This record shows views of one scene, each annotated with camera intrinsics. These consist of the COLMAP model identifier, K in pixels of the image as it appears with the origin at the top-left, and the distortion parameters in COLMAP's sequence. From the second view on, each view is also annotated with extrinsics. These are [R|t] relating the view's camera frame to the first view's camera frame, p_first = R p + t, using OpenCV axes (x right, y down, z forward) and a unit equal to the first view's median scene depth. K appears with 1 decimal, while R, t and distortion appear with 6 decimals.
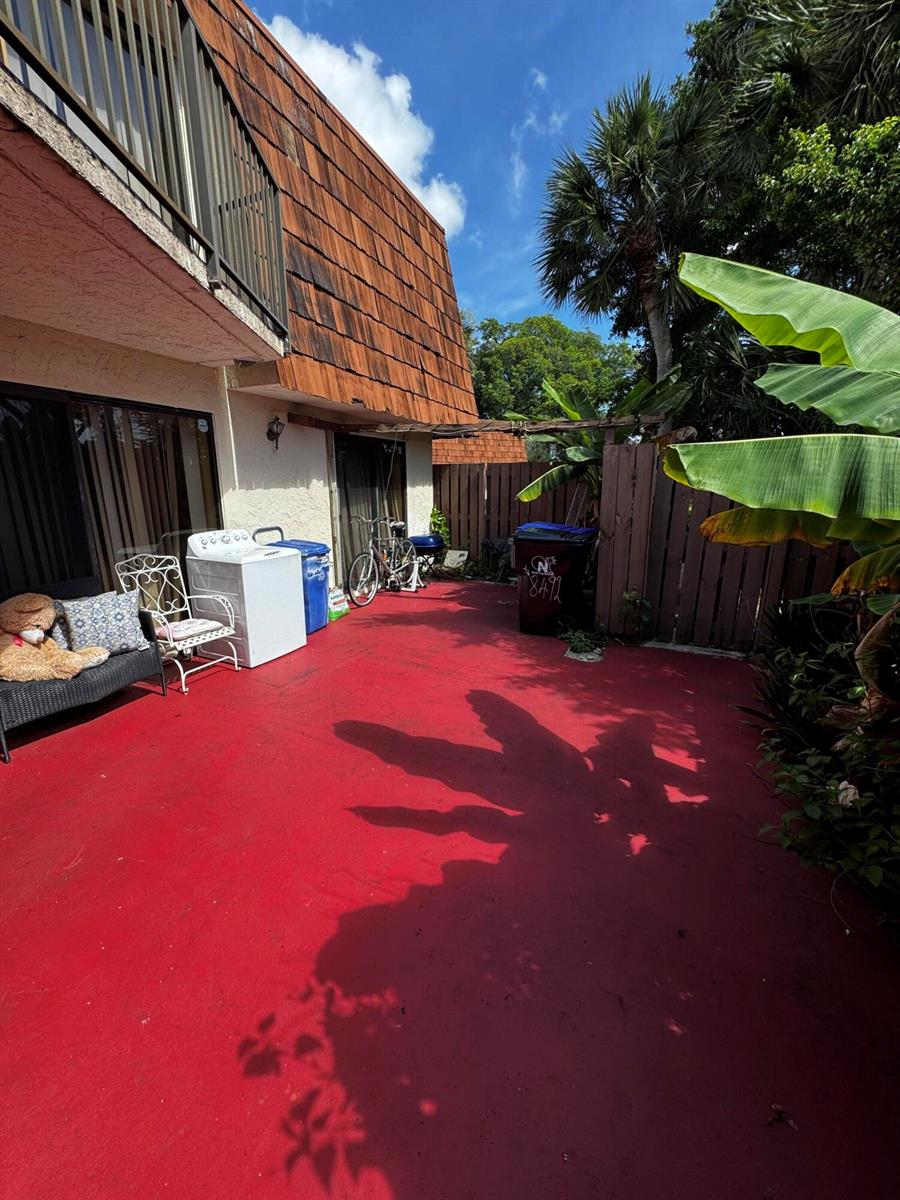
lens RADIAL K [[478.4, 0, 452.0], [0, 478.4, 607.2], [0, 0, 1]] dist [-0.000478, 0.000007]
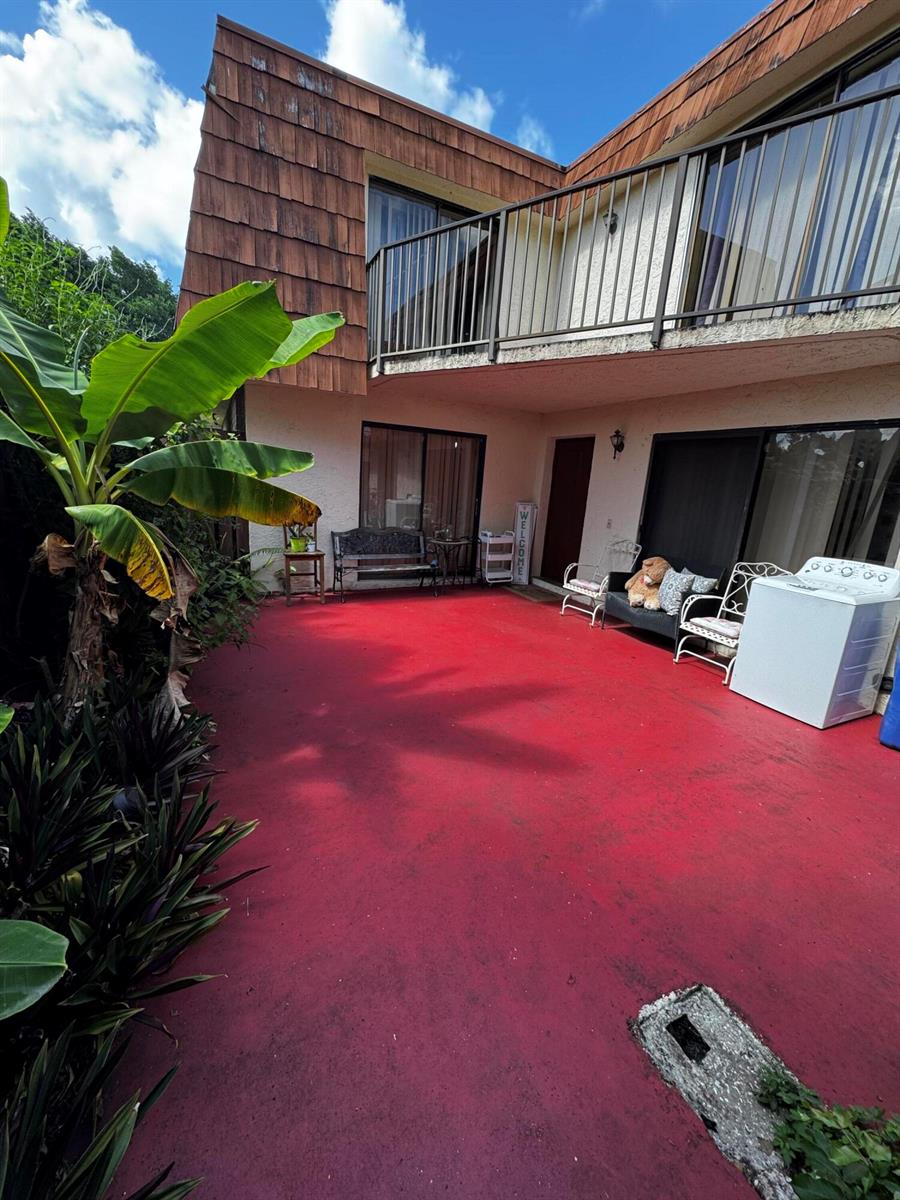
lens RADIAL K [[486.4, 0, 453.1], [0, 486.4, 600.7], [0, 0, 1]] dist [-0.001446, 0.000033]
pose [[-0.636857, 0.141201, -0.757941, 0.714975], [-0.261192, 0.885438, 0.384419, -0.287007], [0.725391, 0.442788, -0.527017, 1.147896]]
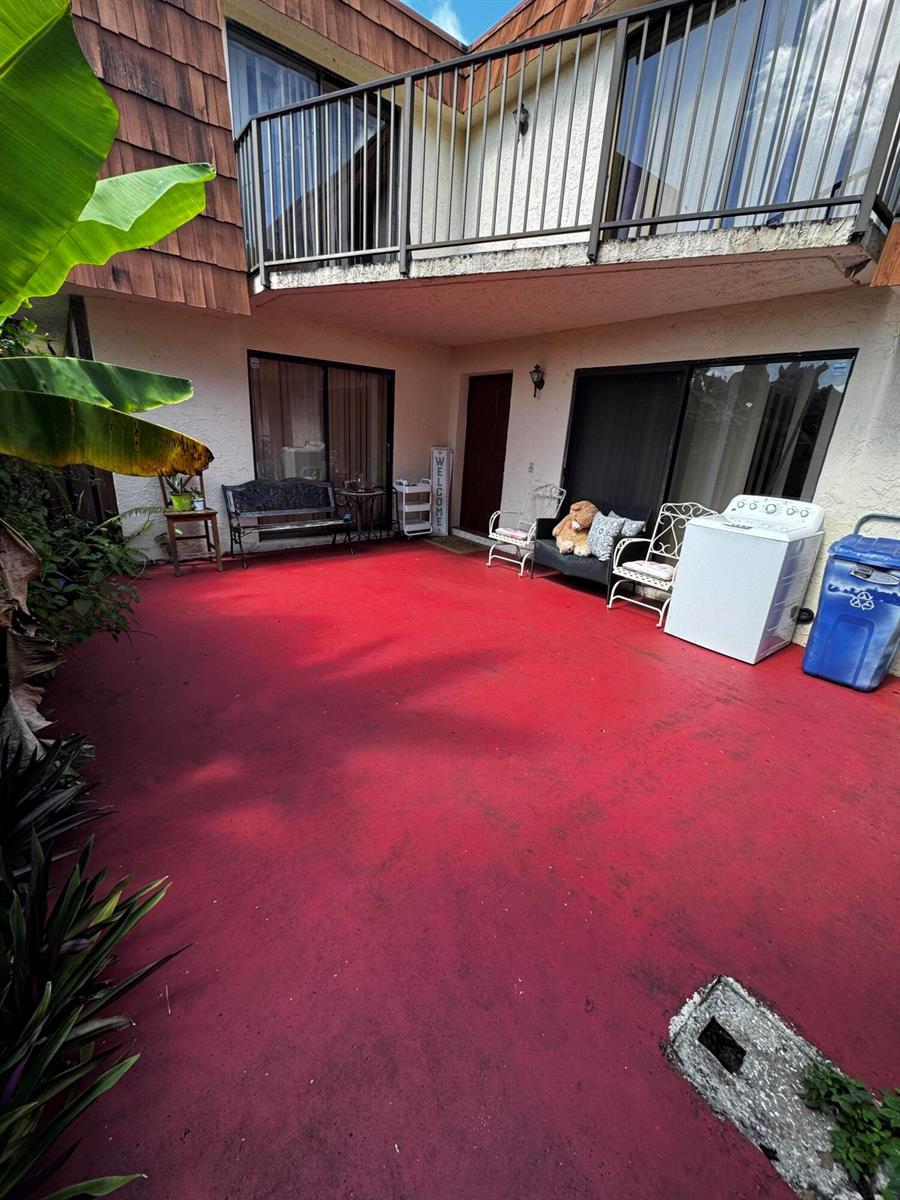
lens RADIAL K [[486.4, 0, 453.1], [0, 486.4, 600.7], [0, 0, 1]] dist [-0.001446, 0.000033]
pose [[-0.472209, 0.258335, -0.842782, 0.650461], [-0.279088, 0.863091, 0.420932, -0.243137], [0.836139, 0.433978, -0.335461, 1.051737]]
